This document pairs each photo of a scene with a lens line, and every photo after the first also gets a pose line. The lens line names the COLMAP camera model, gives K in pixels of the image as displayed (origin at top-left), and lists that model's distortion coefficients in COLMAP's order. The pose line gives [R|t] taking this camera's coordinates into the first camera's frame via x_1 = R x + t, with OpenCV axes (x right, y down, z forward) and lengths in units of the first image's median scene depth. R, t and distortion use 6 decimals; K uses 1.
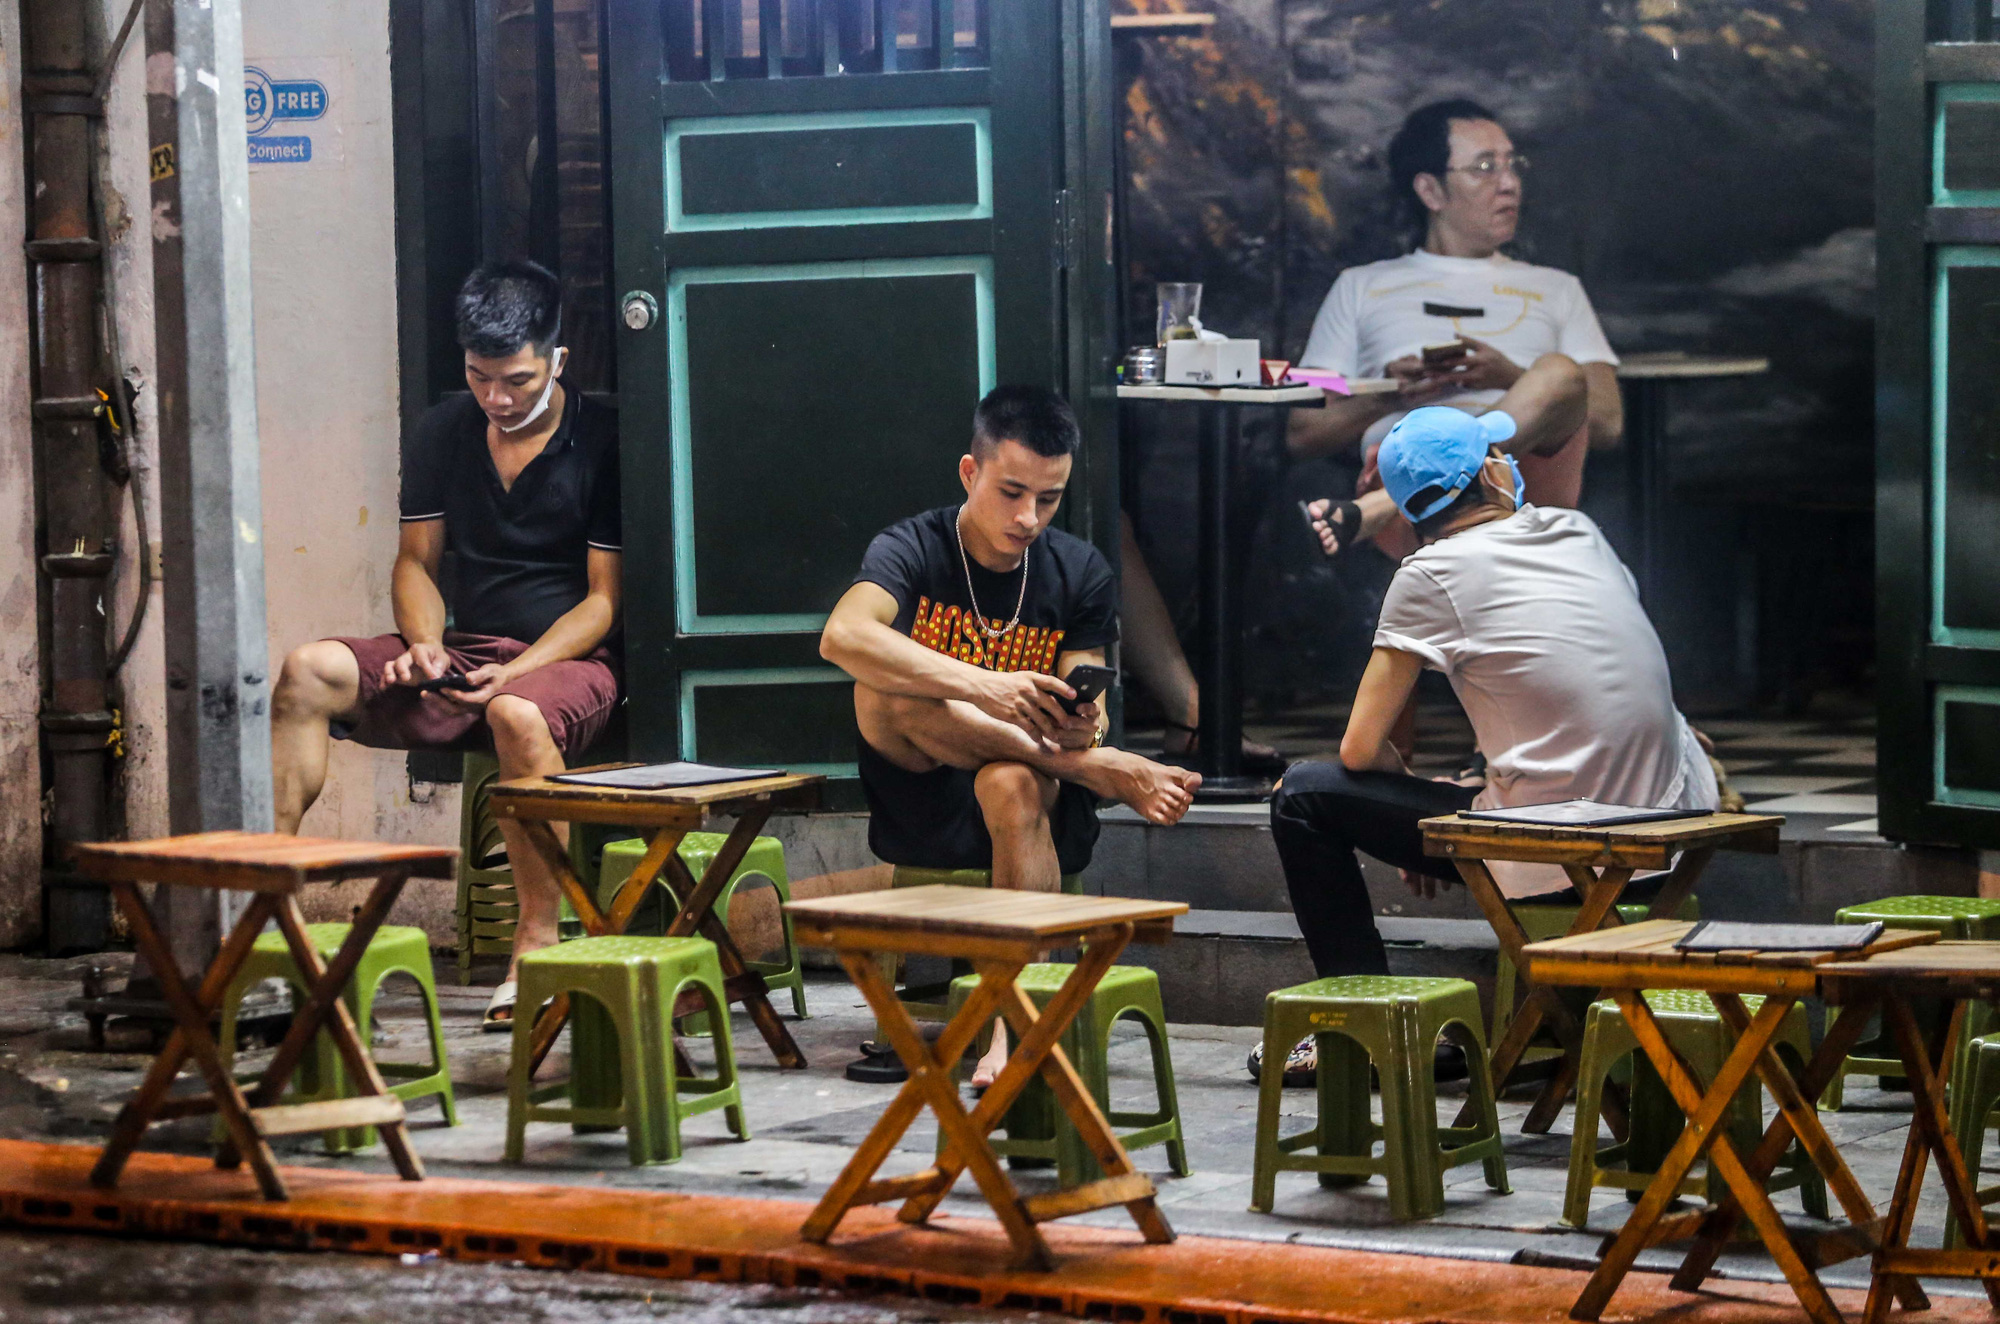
lens RADIAL K [[8098.7, 0, 1000.0], [0, 8098.7, 661.9], [0, 0, 1]] dist [0.213597, 0.000000]
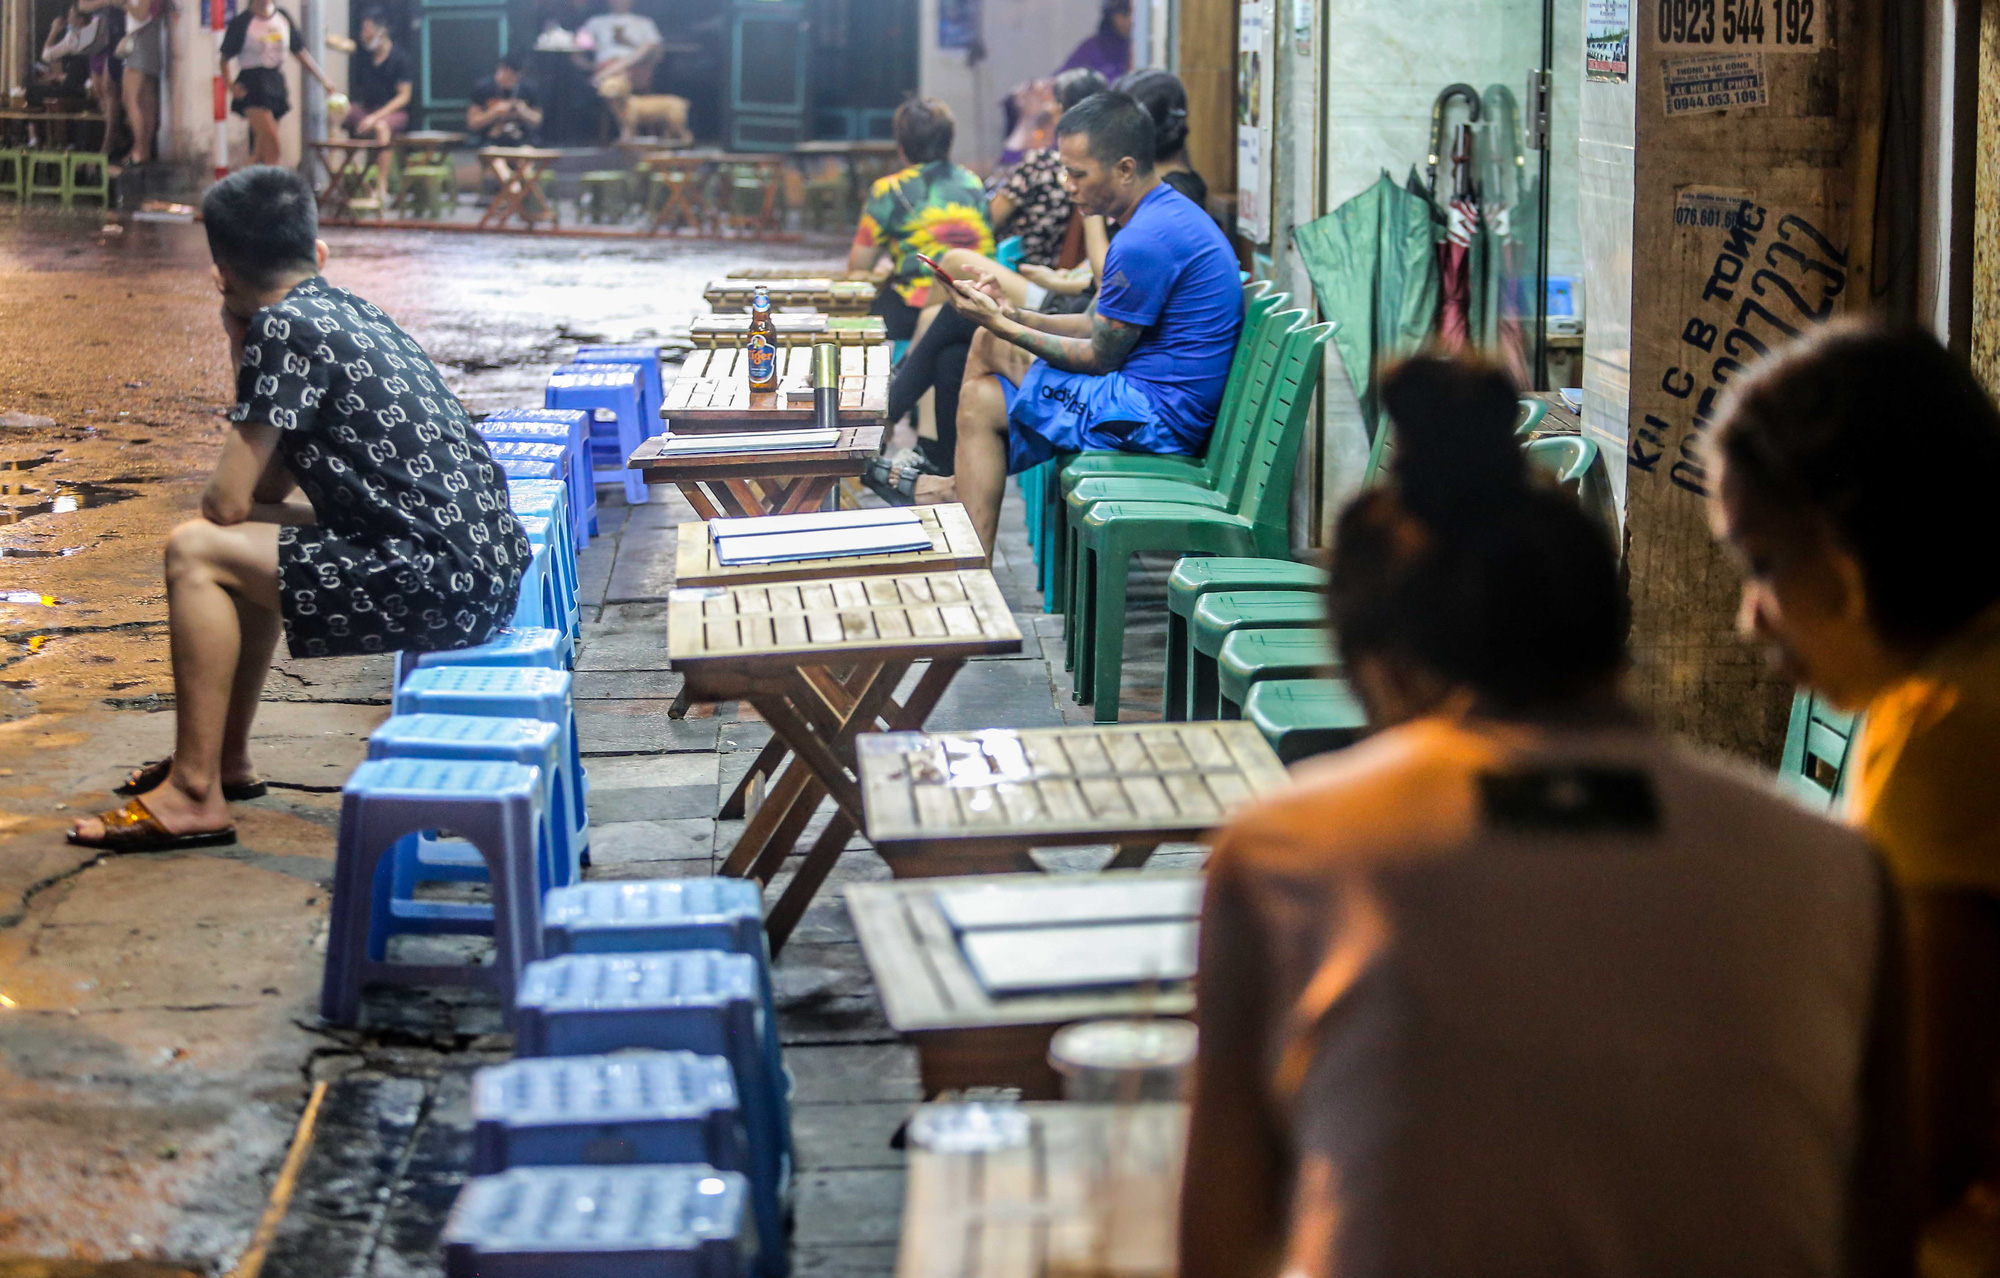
lens RADIAL K [[4456.6, 0, 1000.6], [0, 4456.6, 639.0], [0, 0, 1]] dist [0.068478, 0.000000]
pose [[0.989216, -0.002959, 0.146437, -0.081361], [-0.010721, 0.995651, 0.092539, 0.051934], [-0.146074, -0.093111, 0.984882, -1.237332]]
